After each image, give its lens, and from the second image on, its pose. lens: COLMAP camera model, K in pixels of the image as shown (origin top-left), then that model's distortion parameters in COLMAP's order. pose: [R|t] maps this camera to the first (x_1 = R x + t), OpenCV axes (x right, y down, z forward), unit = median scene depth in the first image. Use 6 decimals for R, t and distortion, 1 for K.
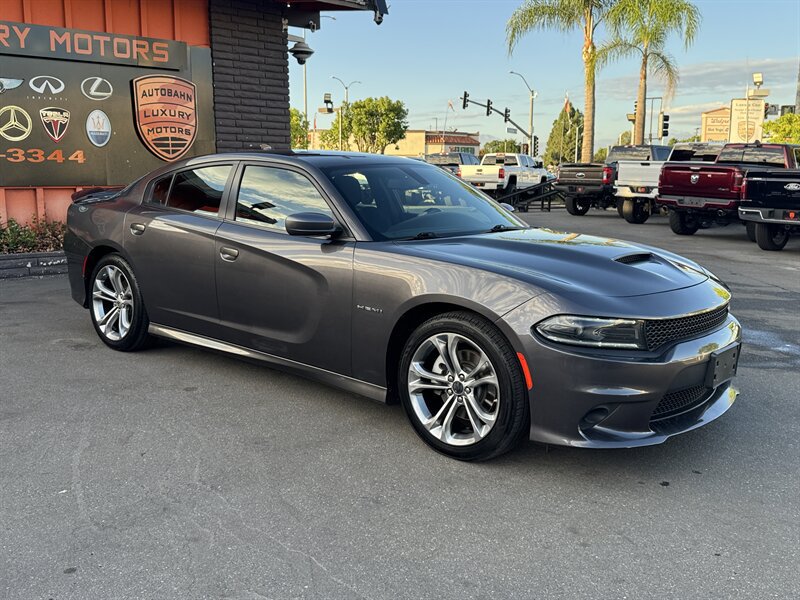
lens RADIAL K [[608.1, 0, 400.0], [0, 608.1, 300.0], [0, 0, 1]] dist [0.104994, -0.179172]
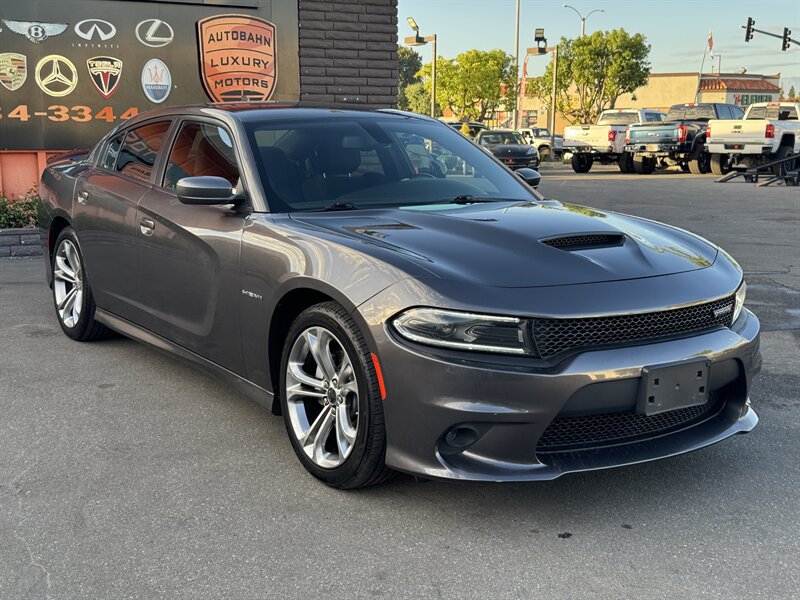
lens RADIAL K [[788.5, 0, 400.0], [0, 788.5, 300.0], [0, 0, 1]] dist [0.141833, -0.322941]
pose [[0.980087, 0.034805, -0.195497, 0.259089], [-0.034309, 0.999394, 0.005926, 0.006029], [0.195584, 0.000899, 0.980686, -0.000385]]
